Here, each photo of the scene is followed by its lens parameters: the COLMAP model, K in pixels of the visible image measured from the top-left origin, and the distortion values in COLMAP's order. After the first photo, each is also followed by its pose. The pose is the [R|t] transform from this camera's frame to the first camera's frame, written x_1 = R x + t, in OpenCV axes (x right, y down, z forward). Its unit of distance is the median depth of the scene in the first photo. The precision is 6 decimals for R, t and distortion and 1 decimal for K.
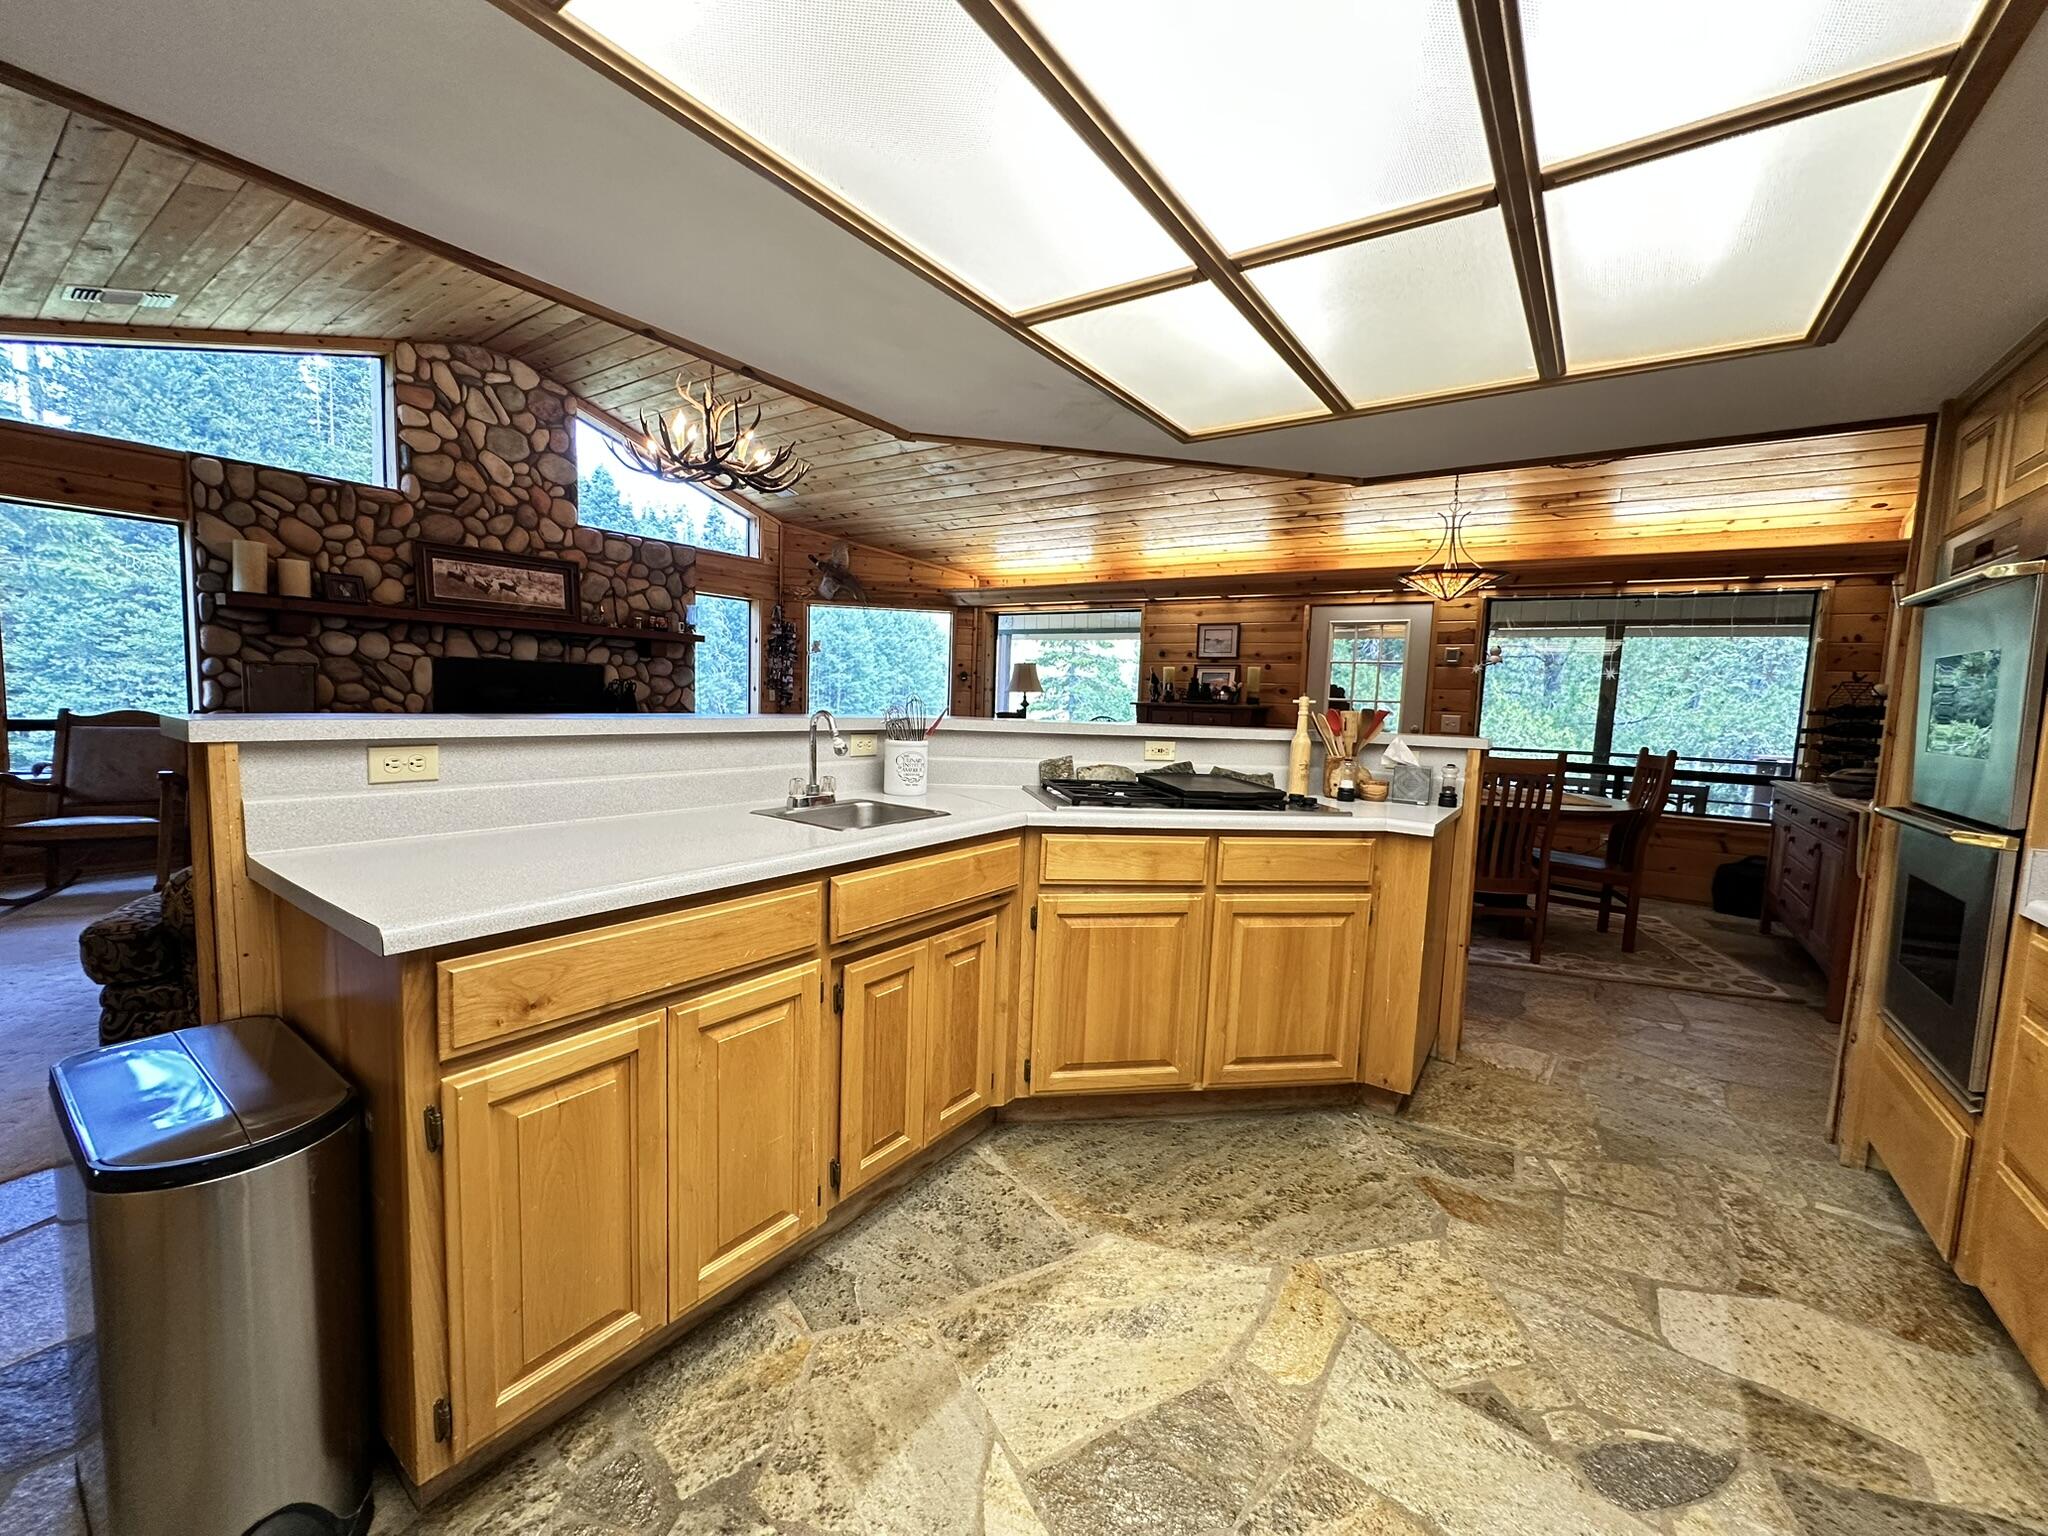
lens RADIAL K [[816.6, 0, 1020.6], [0, 816.6, 766.2], [0, 0, 1]] dist [-0.003421, 0.000856]
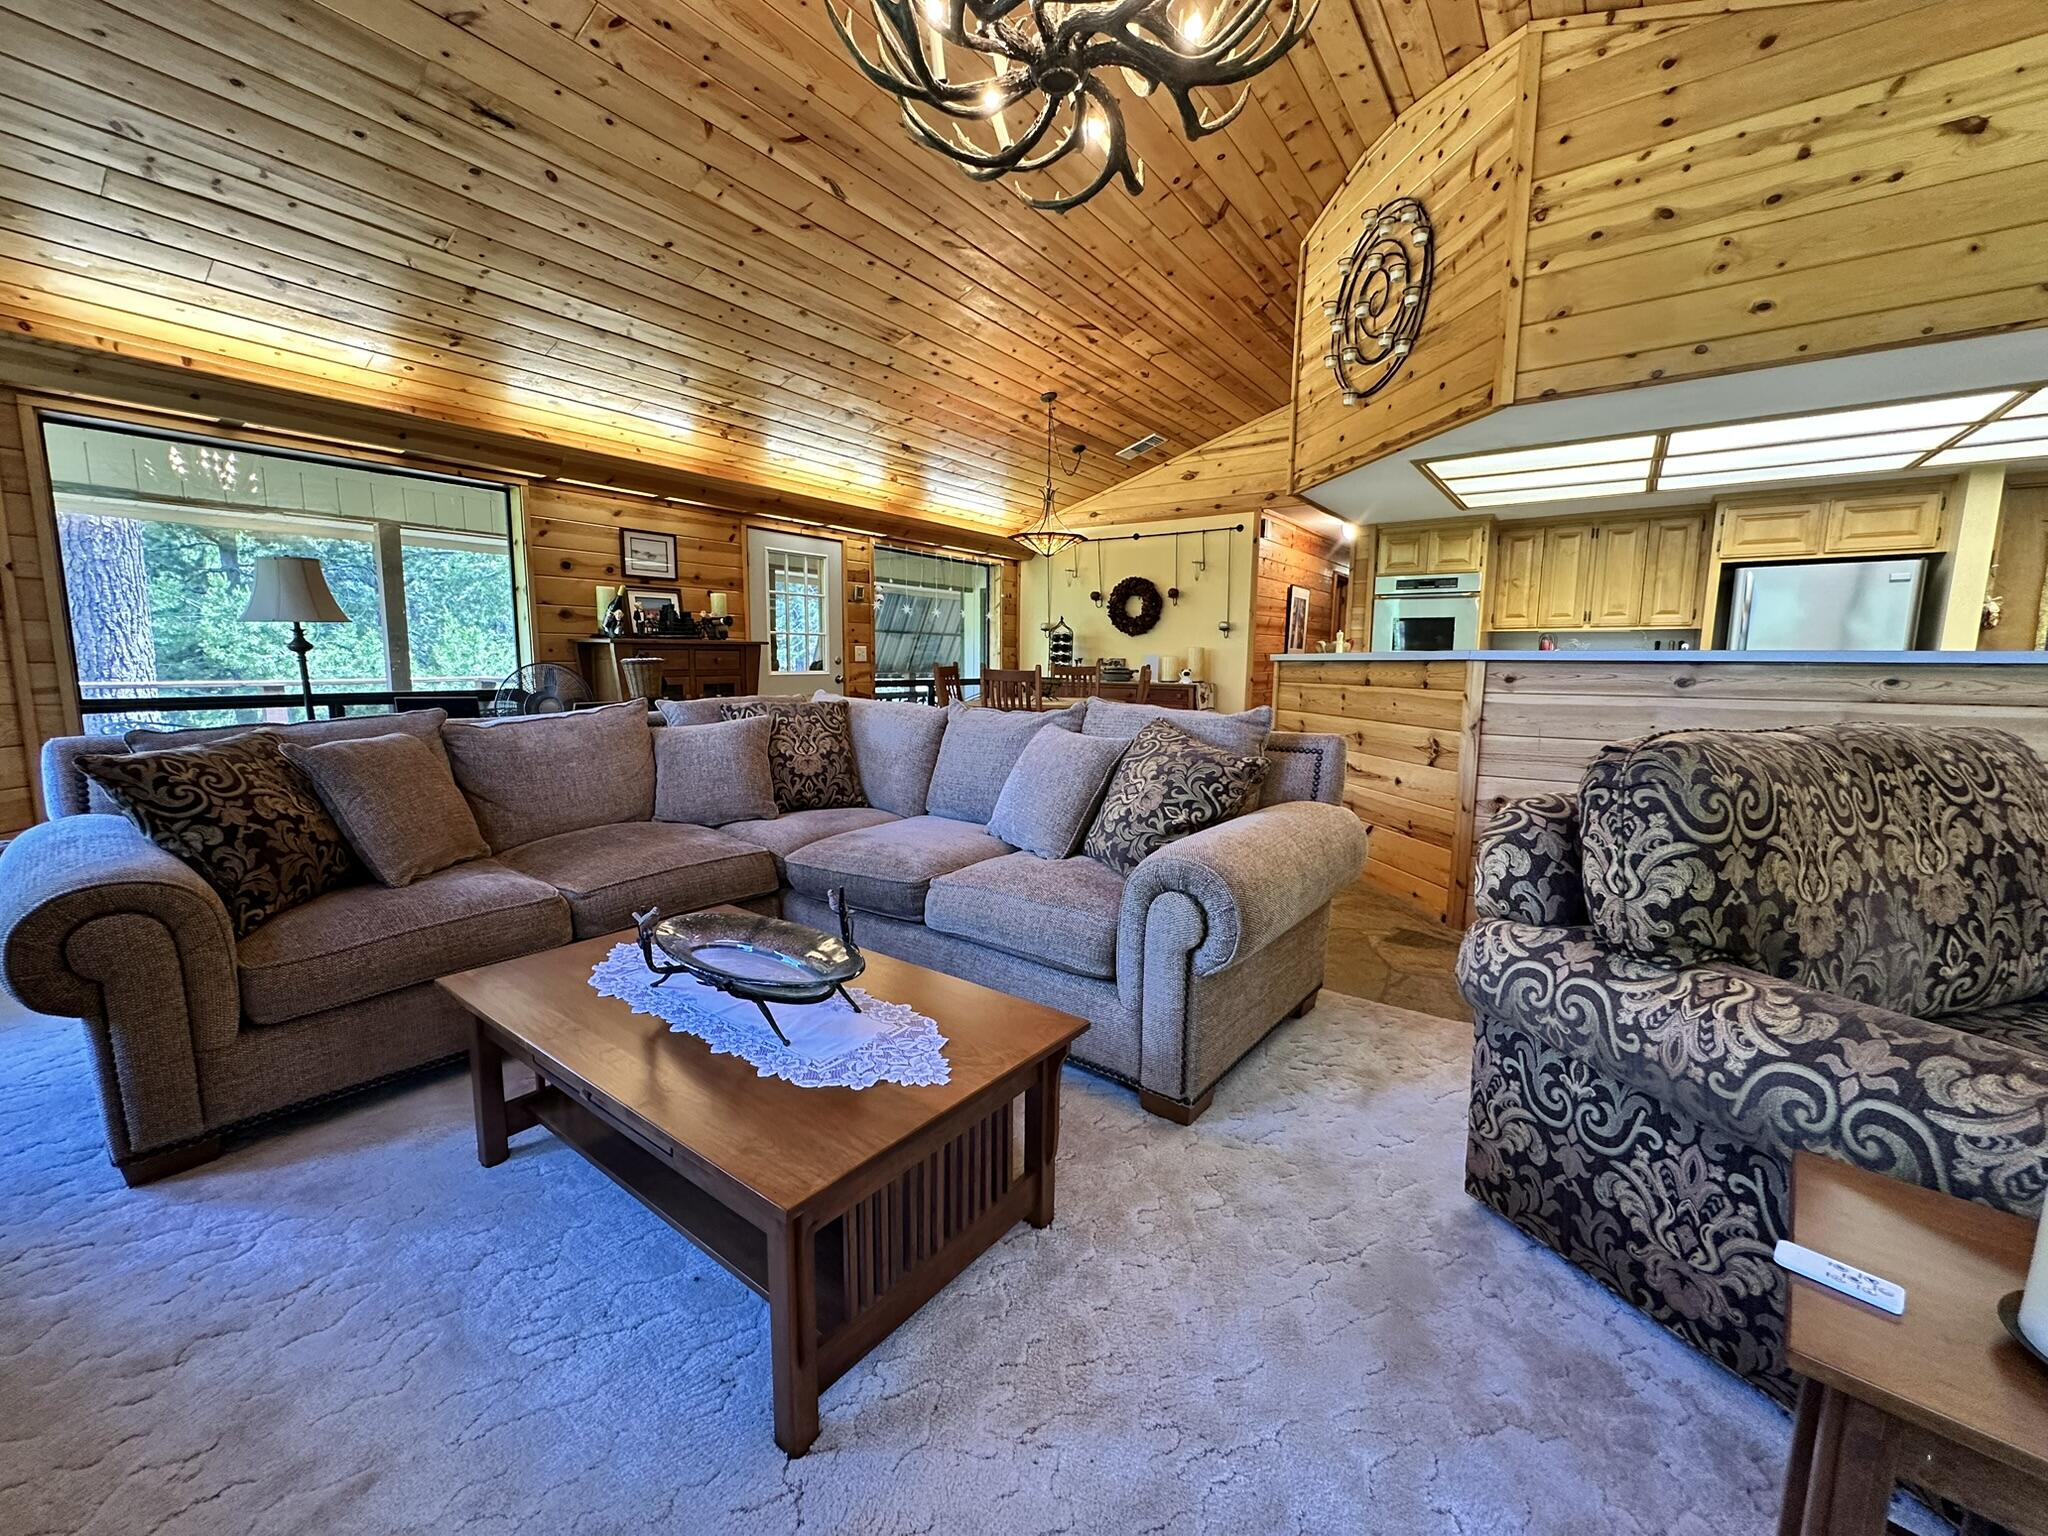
lens RADIAL K [[816.6, 0, 1022.1], [0, 816.6, 765.8], [0, 0, 1]] dist [-0.003421, 0.000856]
pose [[0.014660, -0.167527, 0.985758, -0.612708], [0.082310, 0.982721, 0.165787, -0.068817], [-0.996499, 0.078707, 0.028196, 0.759710]]
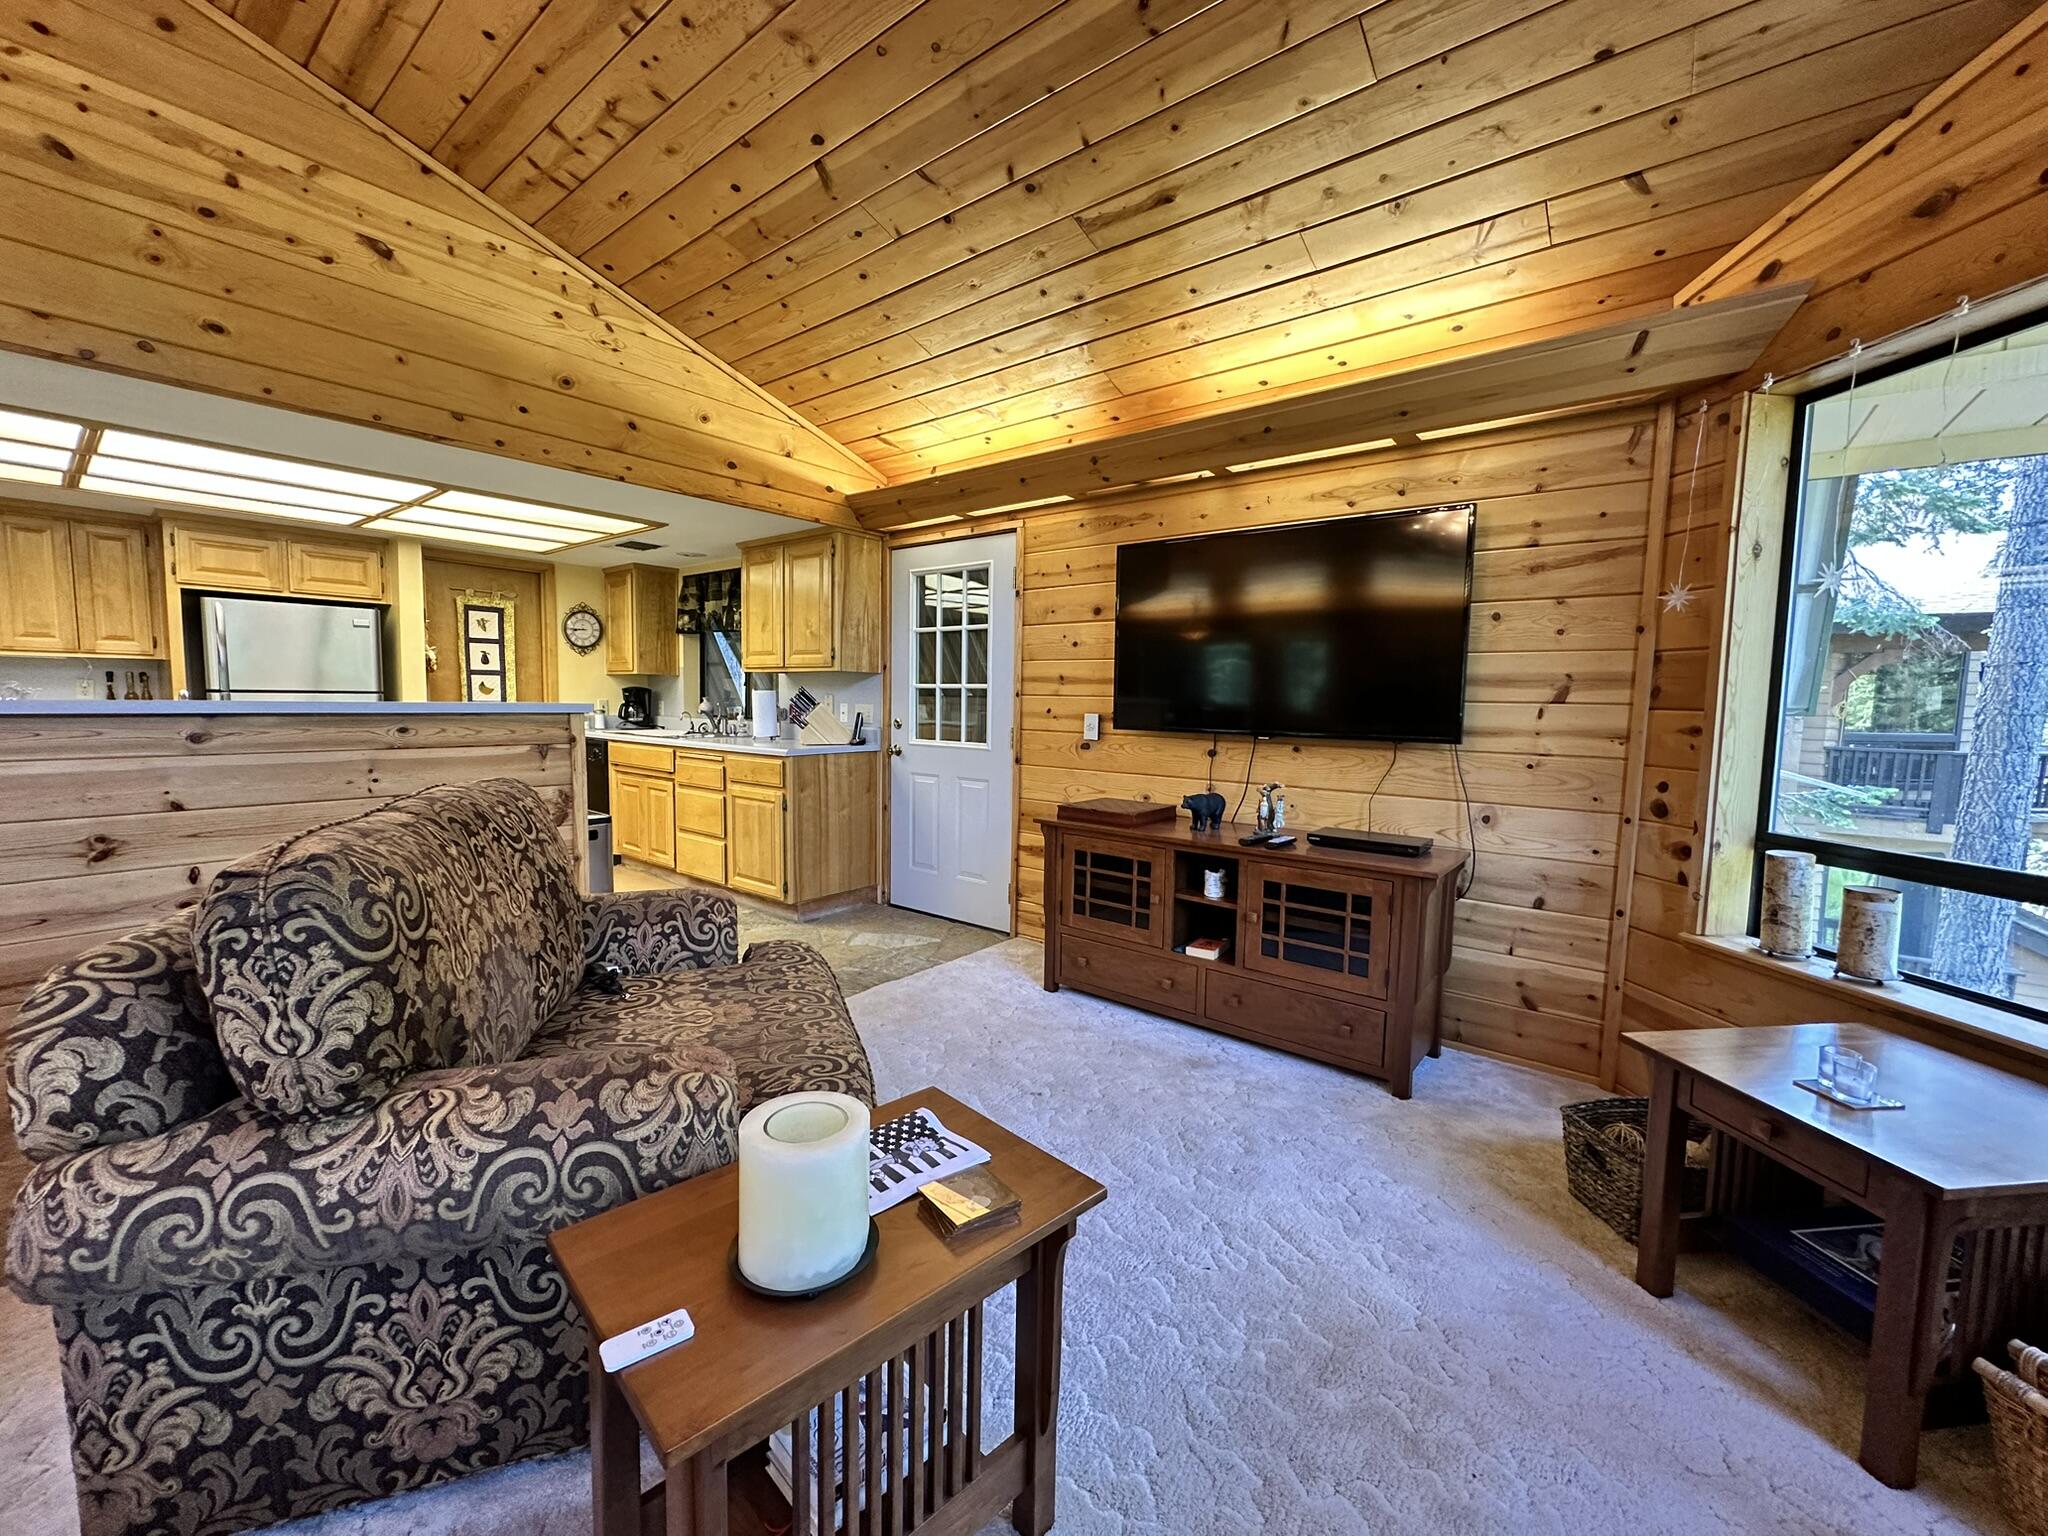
lens RADIAL K [[816.6, 0, 1020.2], [0, 816.6, 767.6], [0, 0, 1]] dist [-0.003421, 0.000856]
pose [[-0.996311, -0.062674, 0.058620, -0.565514], [-0.051423, 0.982891, 0.176862, -0.084653], [-0.068702, 0.173195, -0.982488, 0.759733]]
